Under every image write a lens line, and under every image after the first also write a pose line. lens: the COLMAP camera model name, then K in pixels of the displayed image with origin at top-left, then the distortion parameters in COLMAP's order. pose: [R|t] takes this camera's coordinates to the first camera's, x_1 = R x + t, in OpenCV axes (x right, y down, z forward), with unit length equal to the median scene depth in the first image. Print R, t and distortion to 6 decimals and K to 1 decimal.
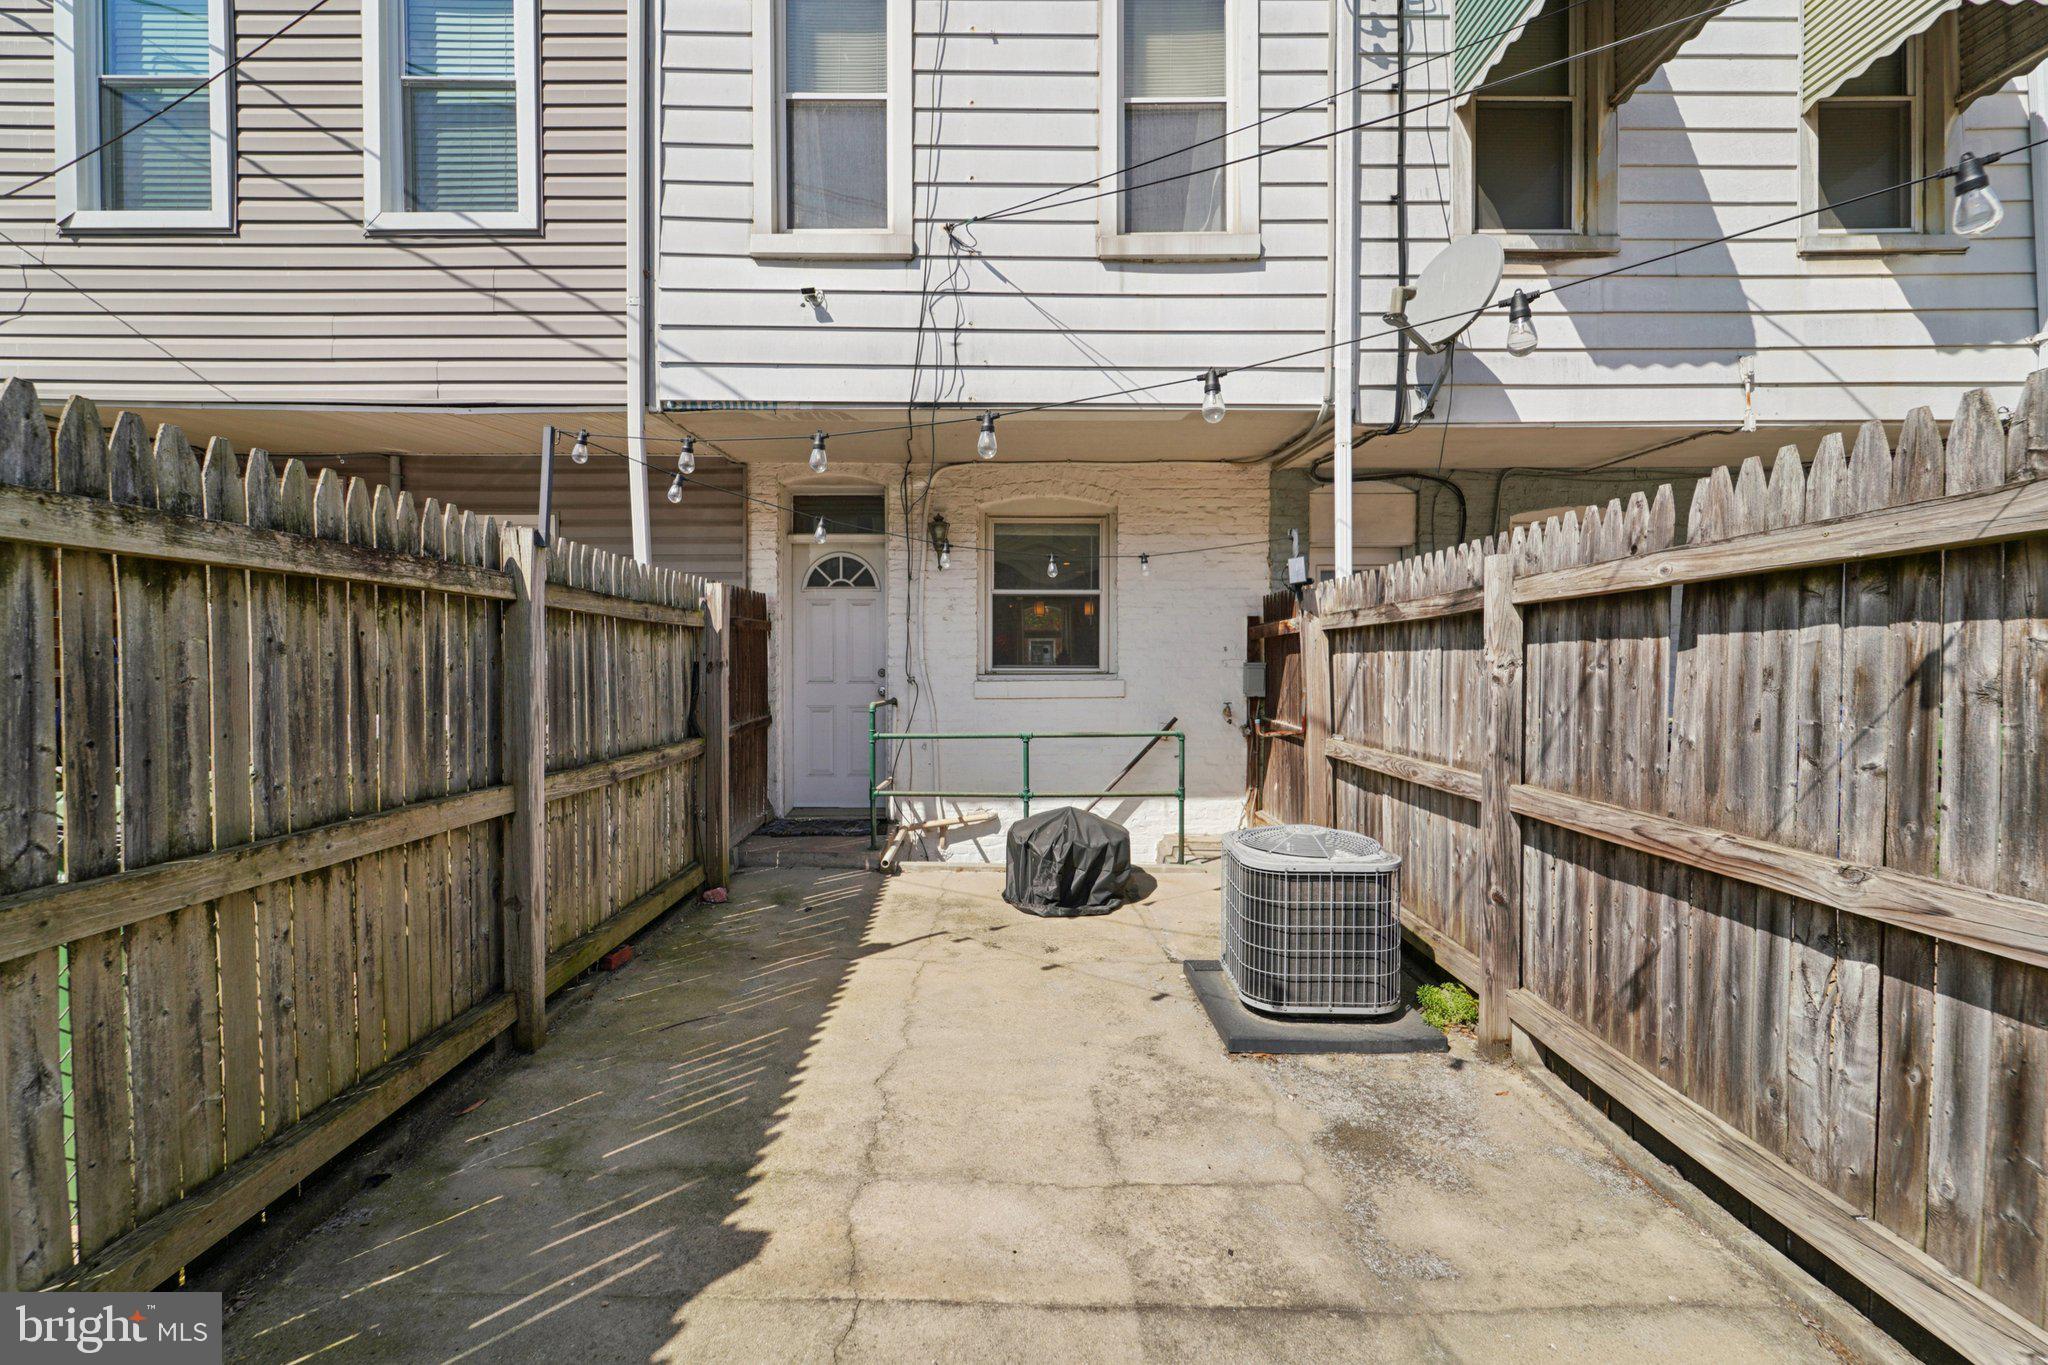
lens RADIAL K [[831.7, 0, 1023.2], [0, 831.7, 688.0], [0, 0, 1]] dist [-0.000828, -0.001121]
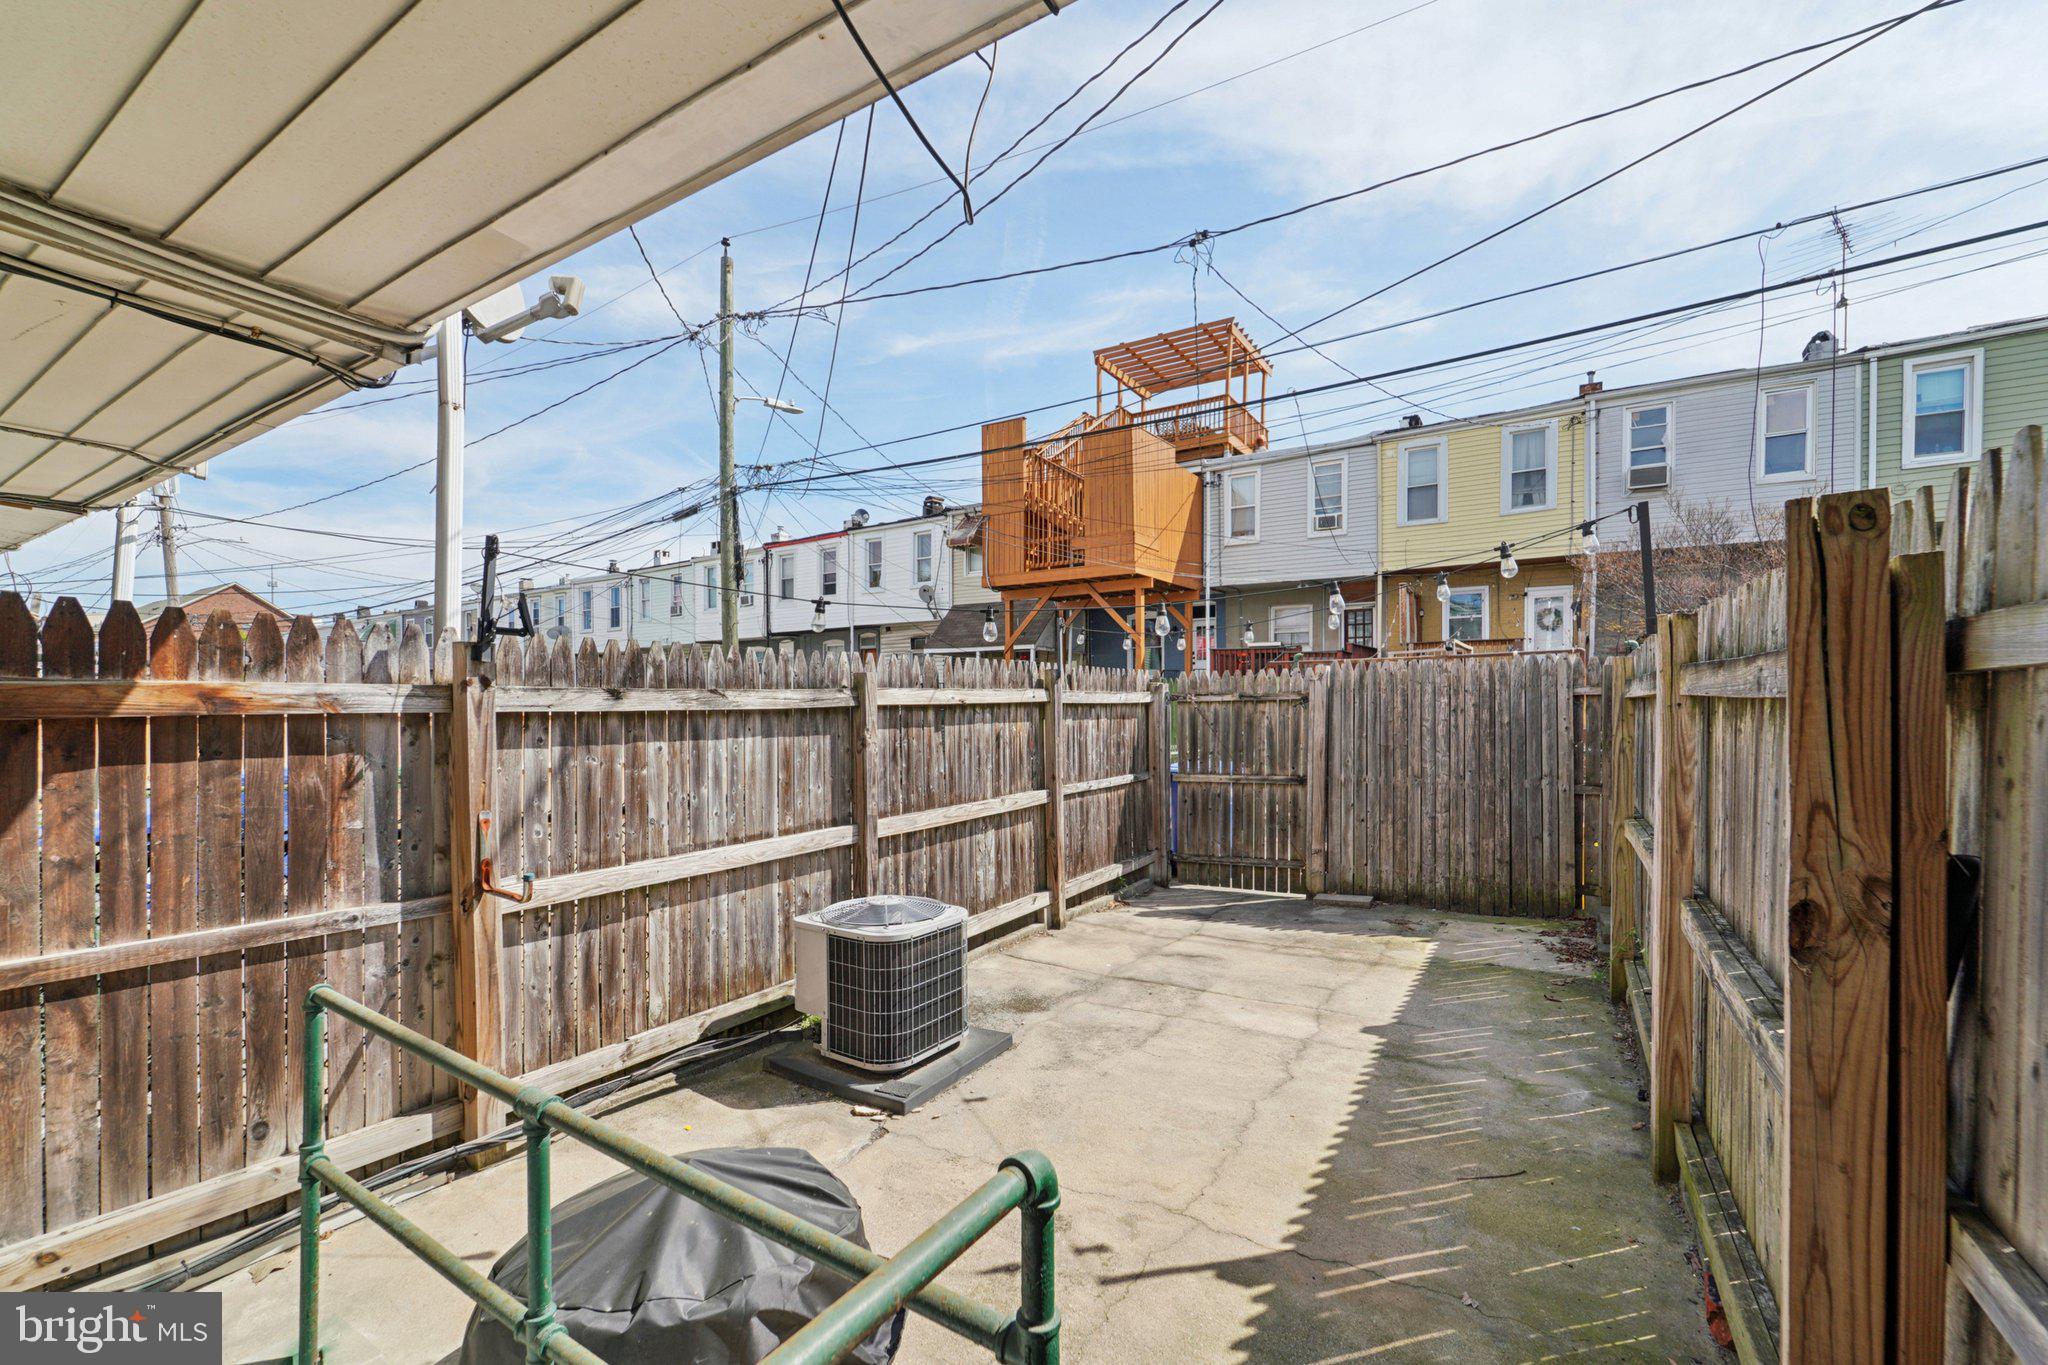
lens RADIAL K [[831.7, 0, 1023.2], [0, 831.7, 688.0], [0, 0, 1]] dist [-0.000828, -0.001121]
pose [[-0.834679, 0.016914, 0.550477, -0.640746], [0.023777, 0.999703, 0.005336, -0.169394], [-0.550223, 0.017543, -0.834834, 2.674520]]
